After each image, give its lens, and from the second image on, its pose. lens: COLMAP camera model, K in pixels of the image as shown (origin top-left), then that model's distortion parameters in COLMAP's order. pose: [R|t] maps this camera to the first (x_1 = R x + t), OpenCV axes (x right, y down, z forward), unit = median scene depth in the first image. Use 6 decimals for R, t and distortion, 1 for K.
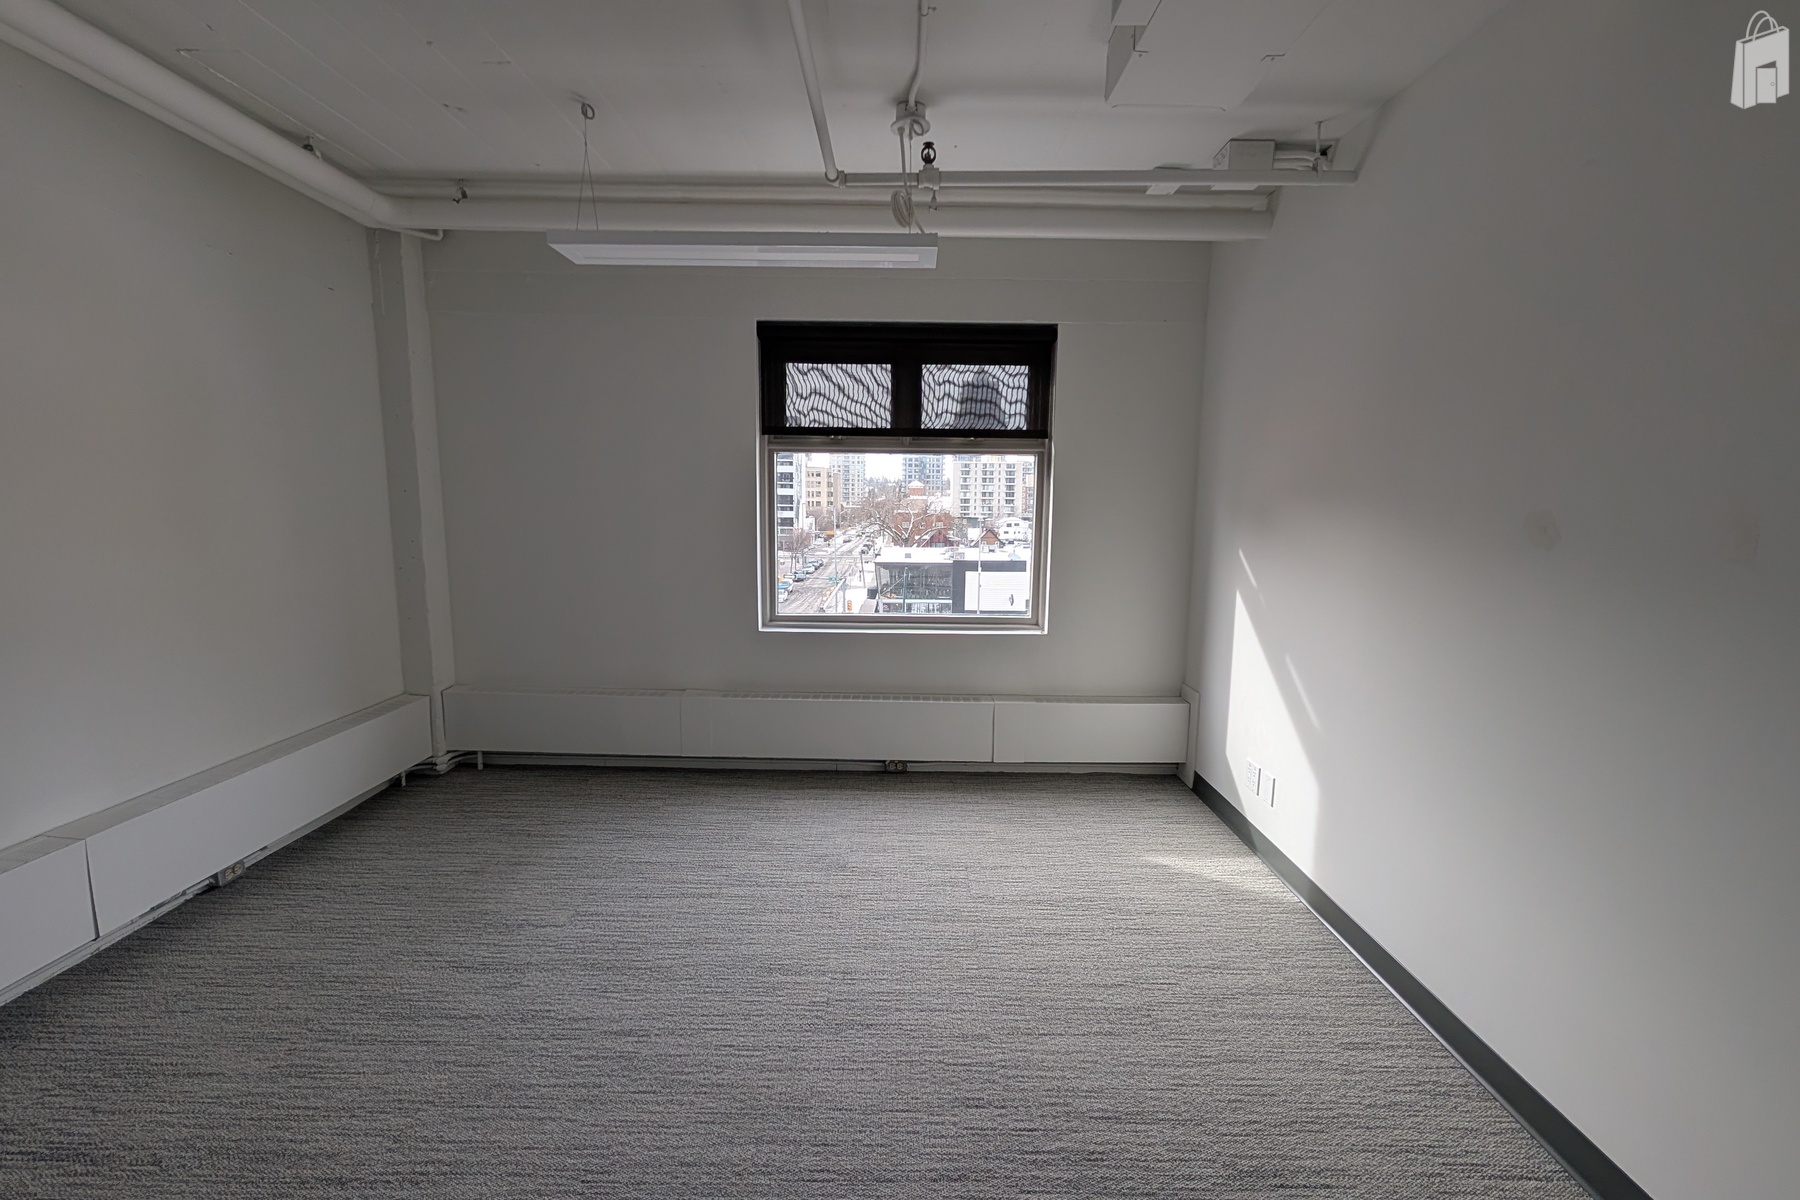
lens RADIAL K [[774.6, 0, 903.7], [0, 774.6, 611.2], [0, 0, 1]] dist [-0.001354, 0.000033]
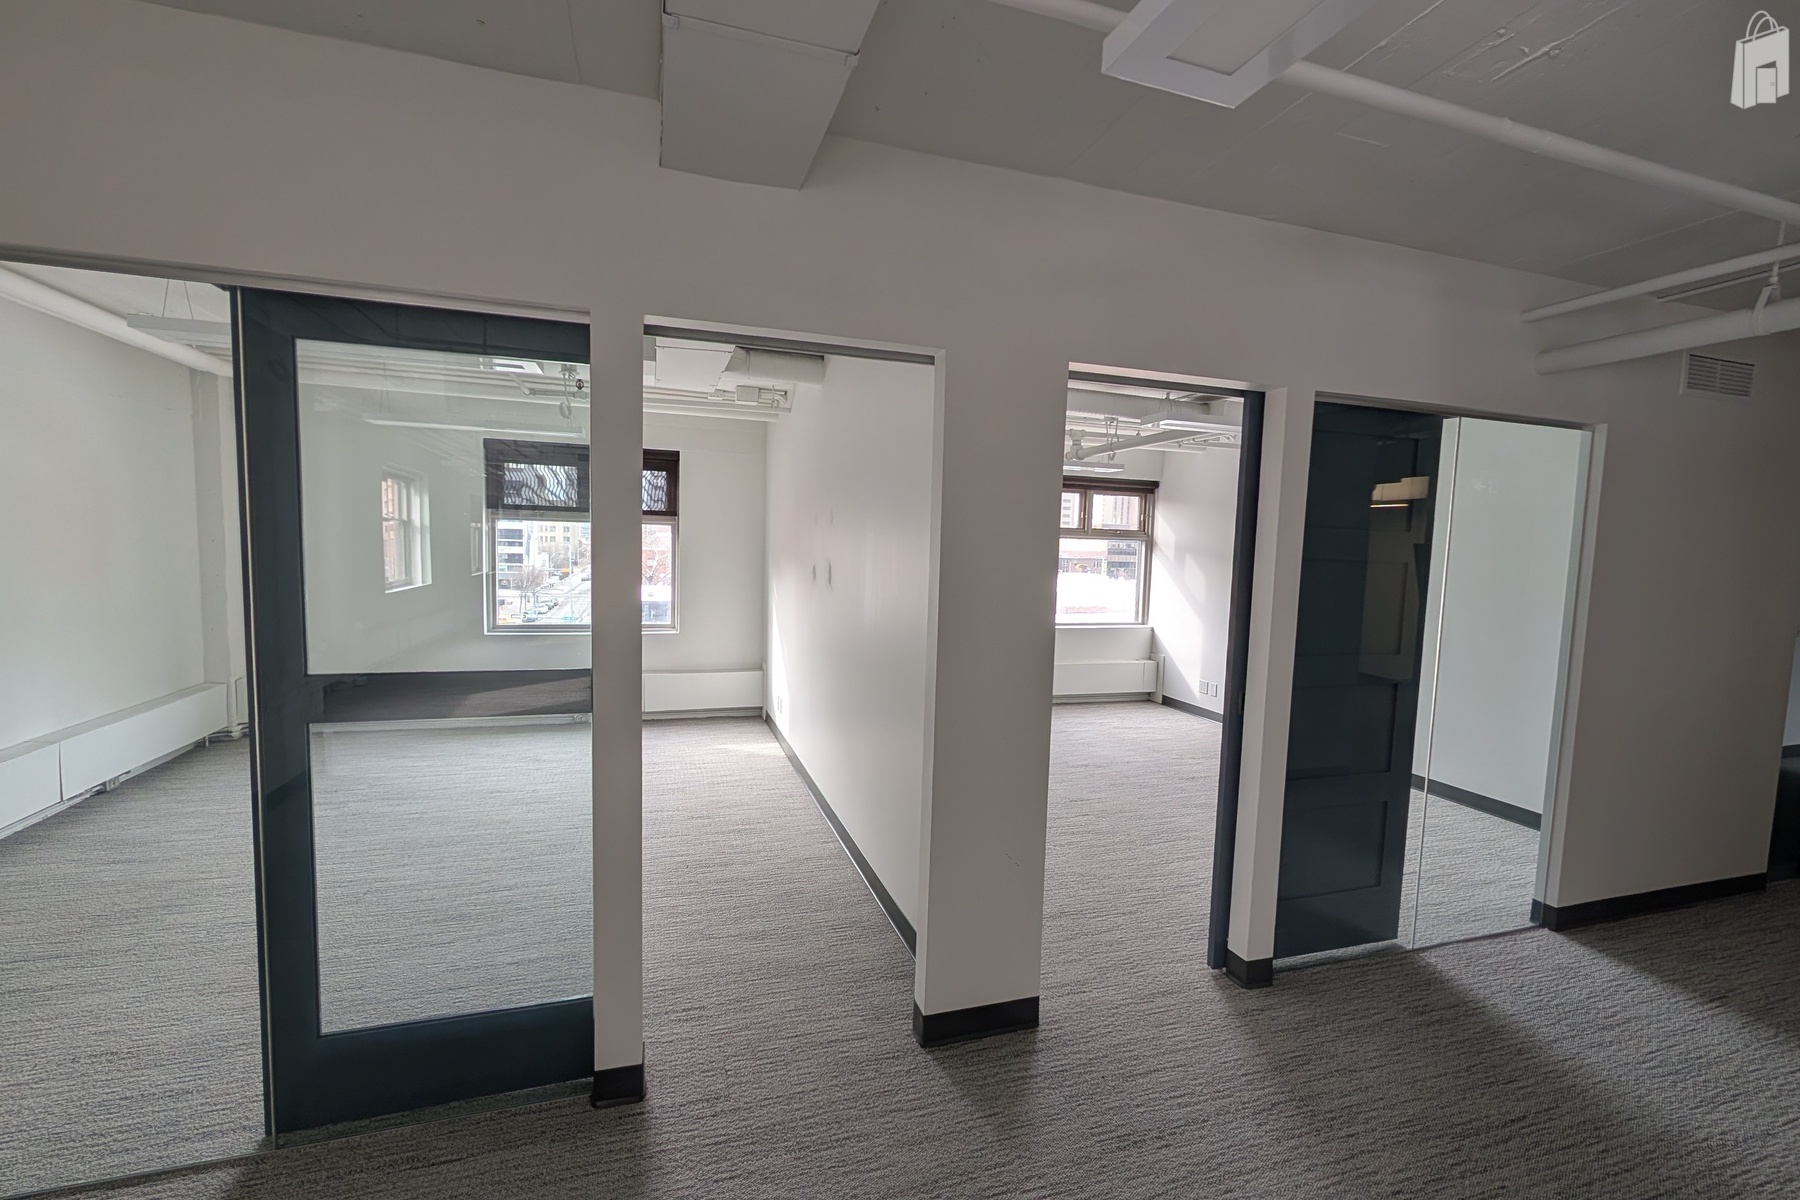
lens RADIAL K [[774.6, 0, 903.7], [0, 774.6, 611.2], [0, 0, 1]] dist [-0.001354, 0.000033]
pose [[0.950738, -0.009499, 0.309850, 0.148430], [0.024930, 0.998636, -0.045878, 0.080958], [-0.308992, 0.051343, 0.949678, -0.832832]]
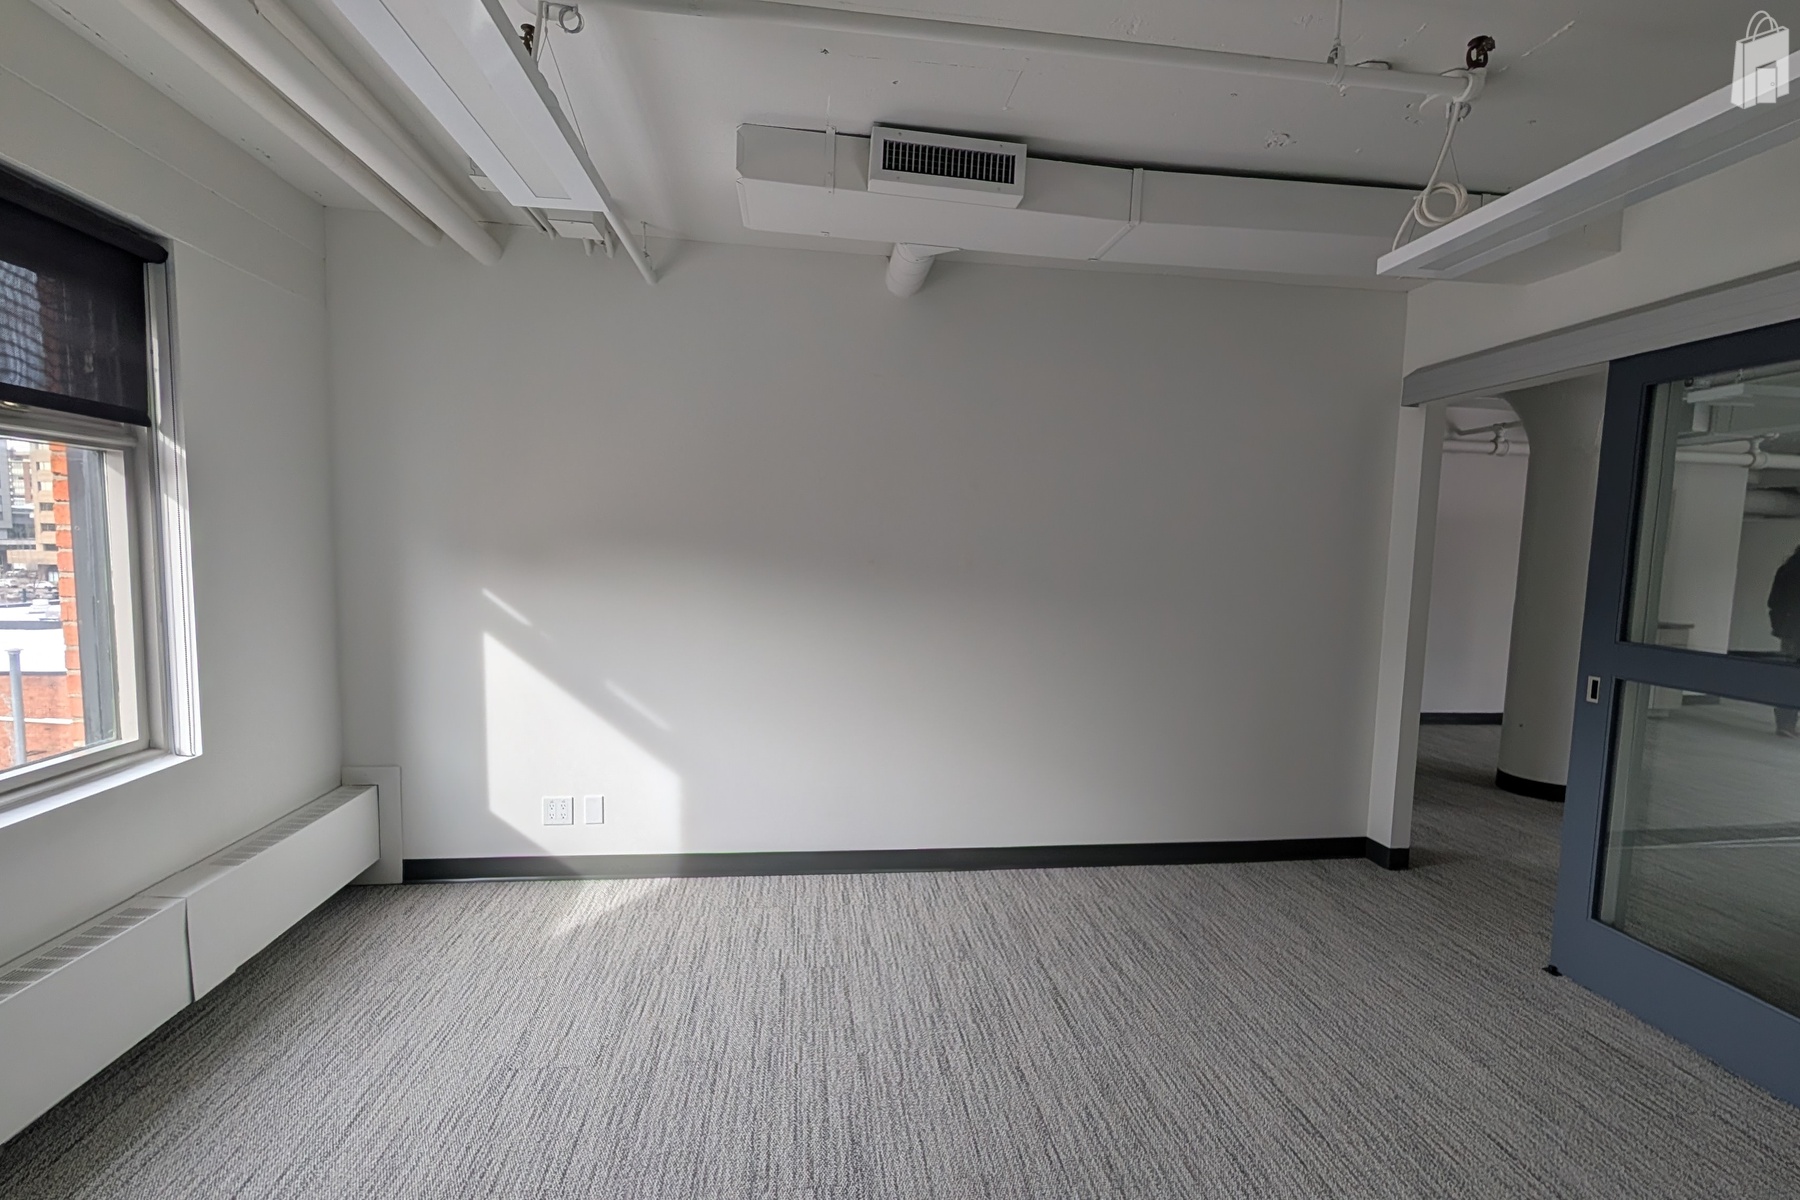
lens RADIAL K [[774.6, 0, 903.7], [0, 774.6, 611.2], [0, 0, 1]] dist [-0.001354, 0.000033]
pose [[-0.127542, -0.101705, 0.986605, -0.525759], [0.116694, 0.986281, 0.116757, -0.097821], [-0.984944, 0.130022, -0.113923, 0.587563]]
